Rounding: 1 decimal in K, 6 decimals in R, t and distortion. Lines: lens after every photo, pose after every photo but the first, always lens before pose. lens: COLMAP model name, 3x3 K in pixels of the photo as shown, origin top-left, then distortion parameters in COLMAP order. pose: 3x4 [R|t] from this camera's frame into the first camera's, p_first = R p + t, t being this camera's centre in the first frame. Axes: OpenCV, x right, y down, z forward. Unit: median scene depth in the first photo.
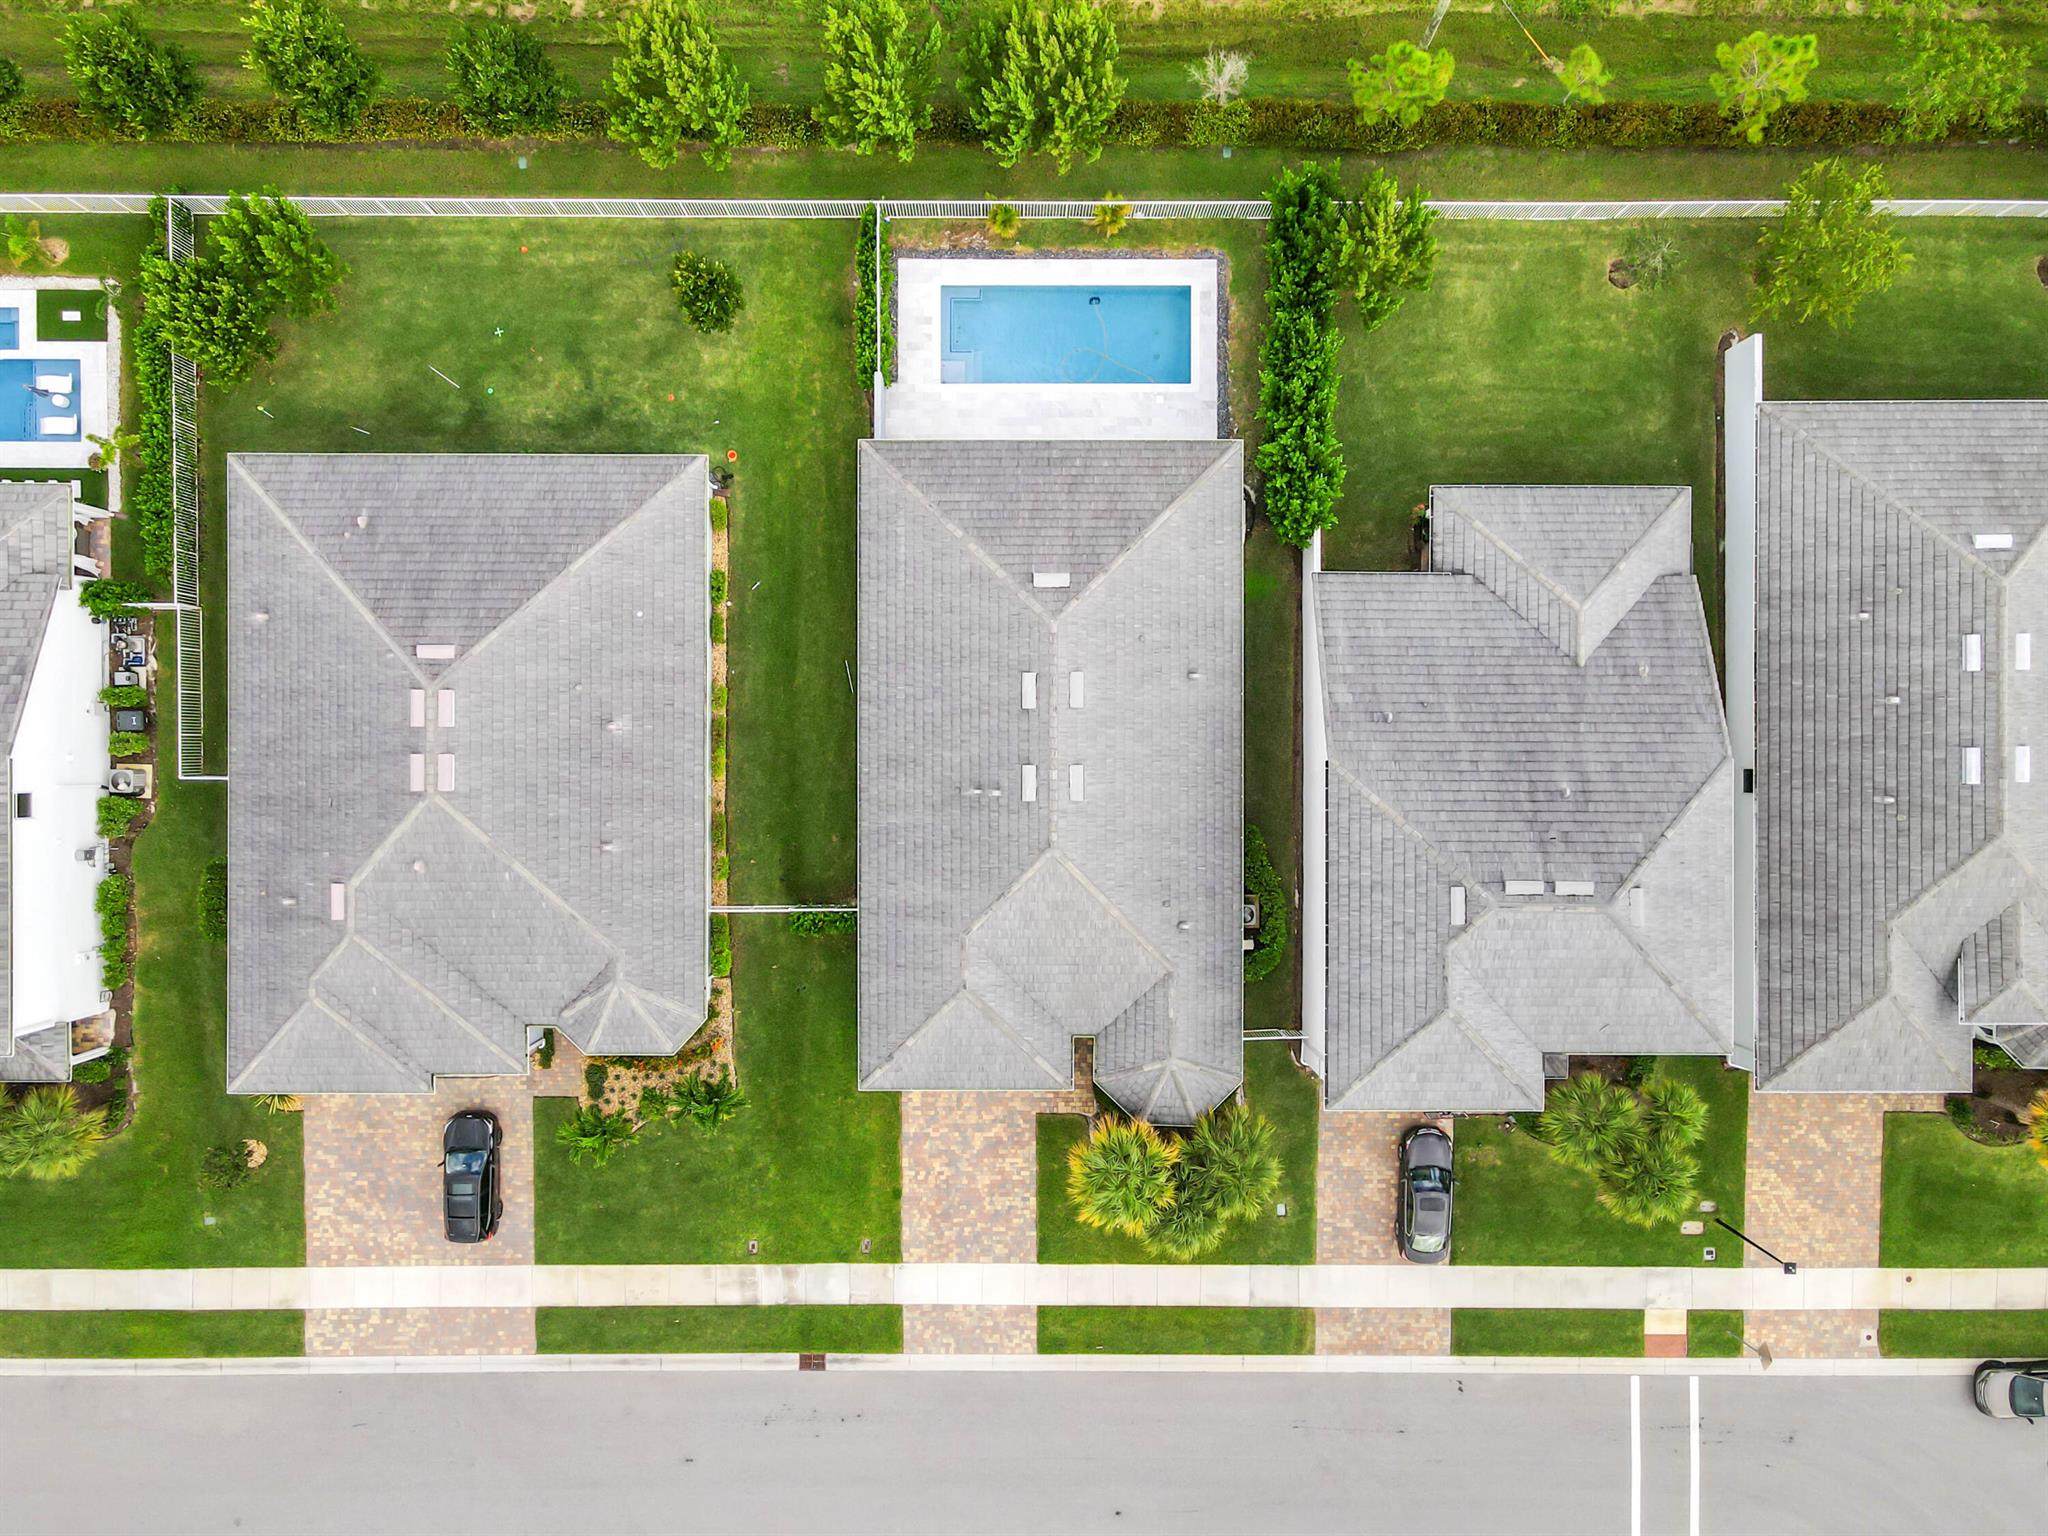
lens RADIAL K [[1499.4, 0, 1012.9], [0, 1499.4, 761.5], [0, 0, 1]] dist [0.010802, 0.012560]
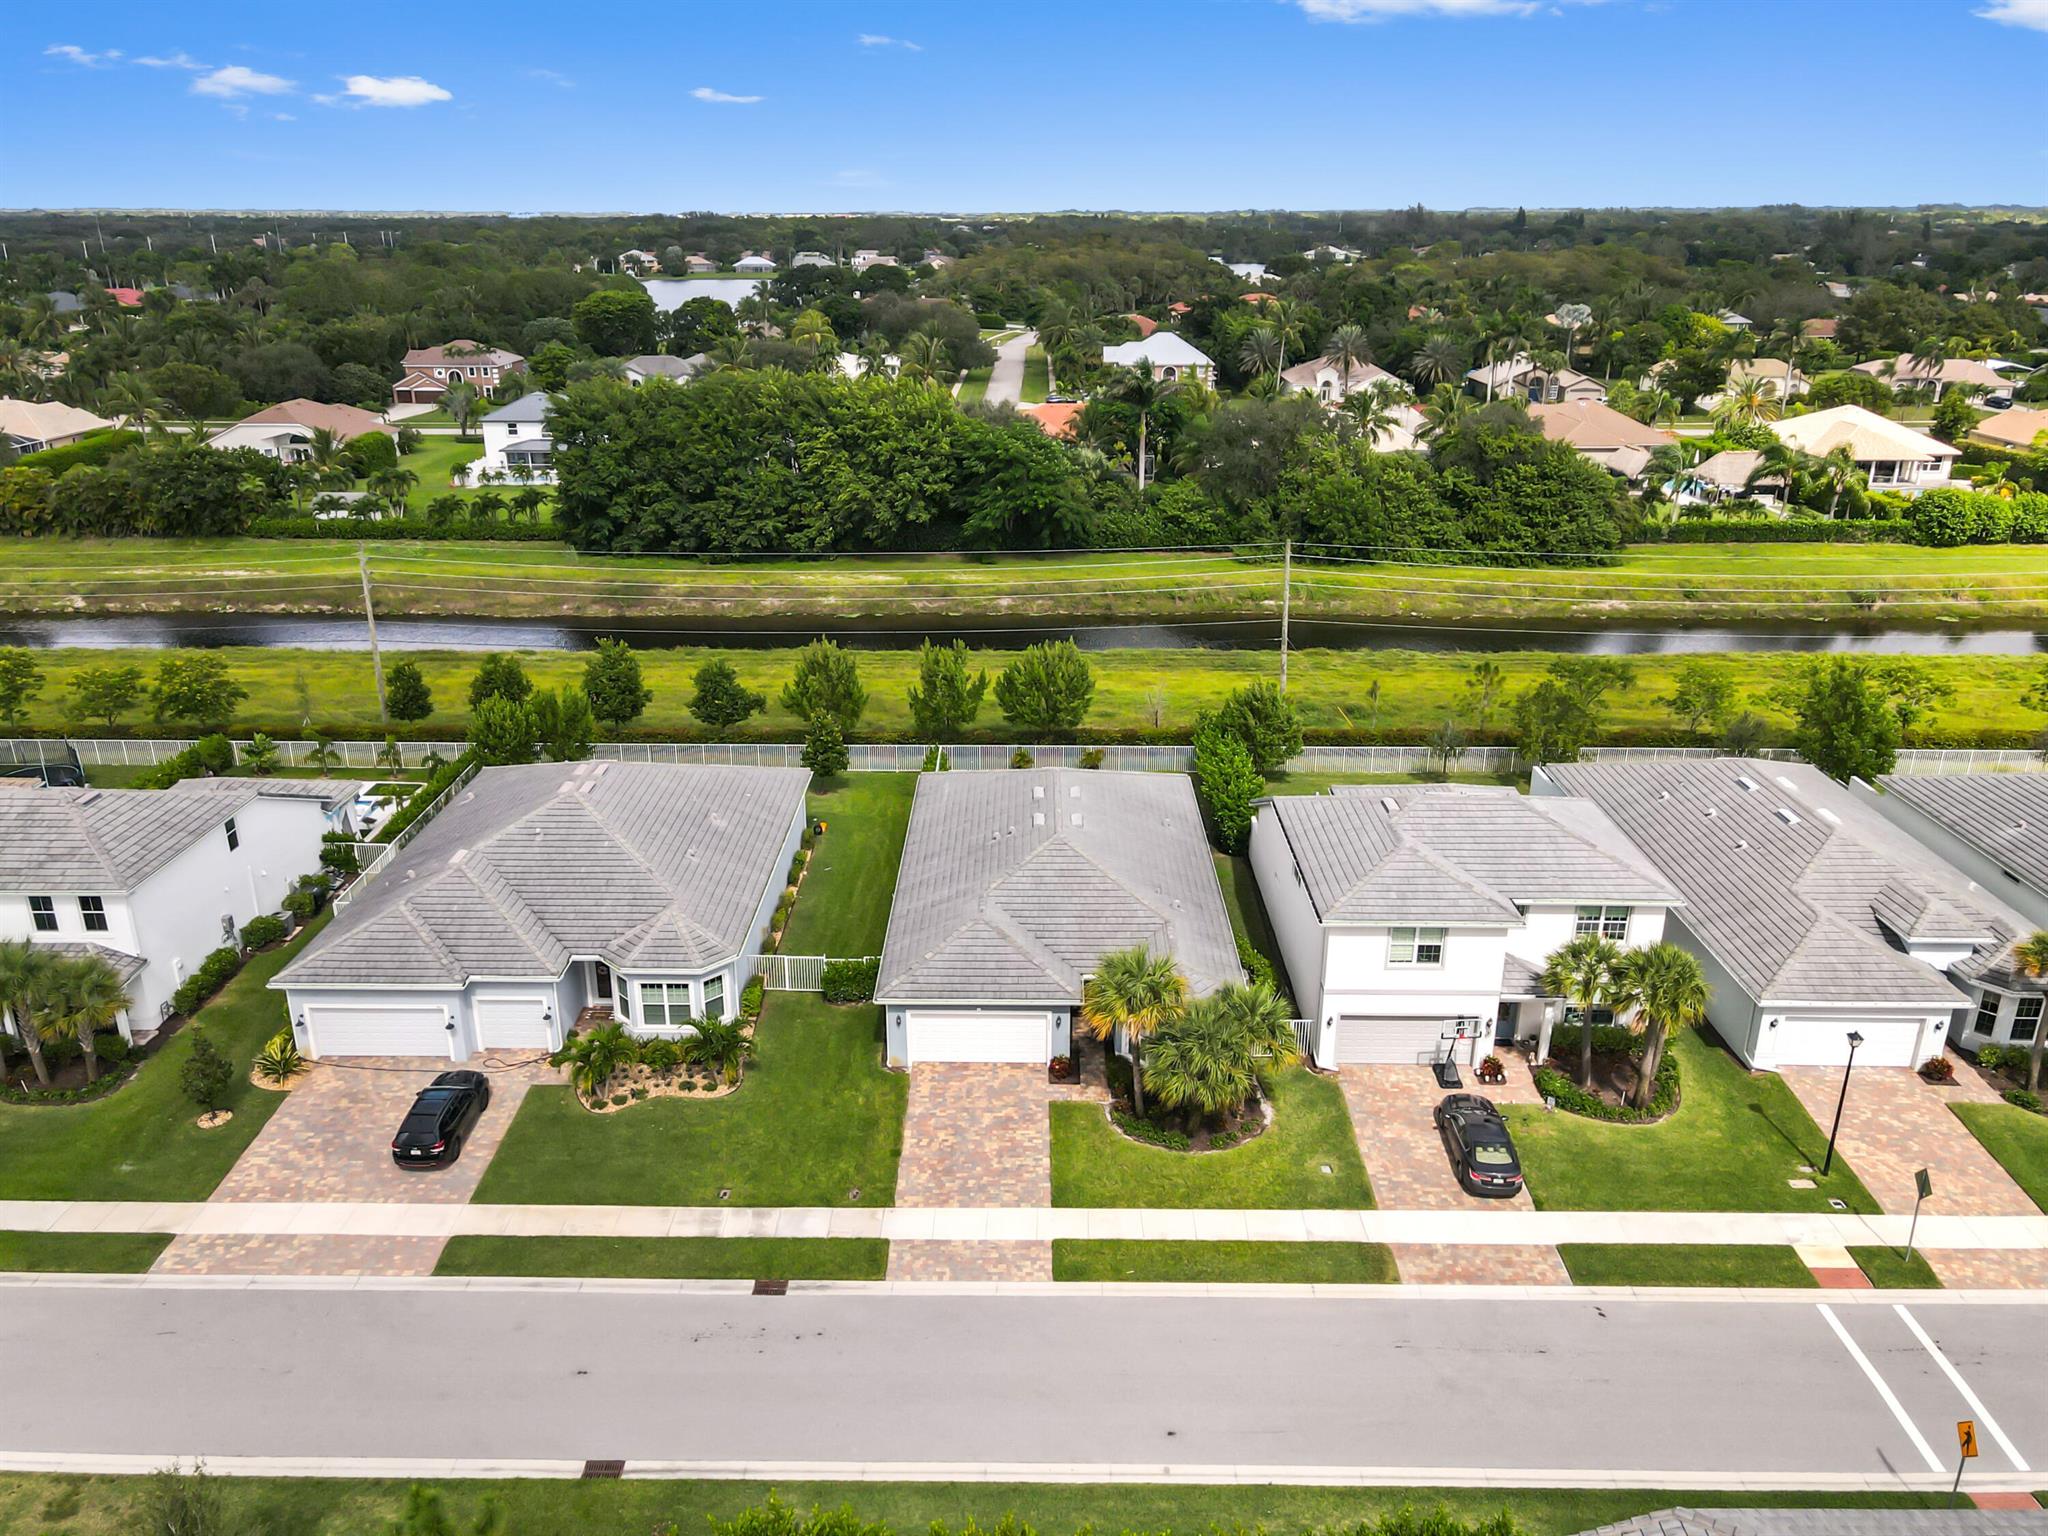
lens RADIAL K [[1499.4, 0, 1013.4], [0, 1499.4, 766.2], [0, 0, 1]] dist [0.010802, 0.012560]
pose [[0.999882, -0.000159, -0.015337, 0.007585], [-0.014329, 0.346881, -0.937800, 1.053165], [0.005469, 0.937909, 0.346838, 0.468308]]
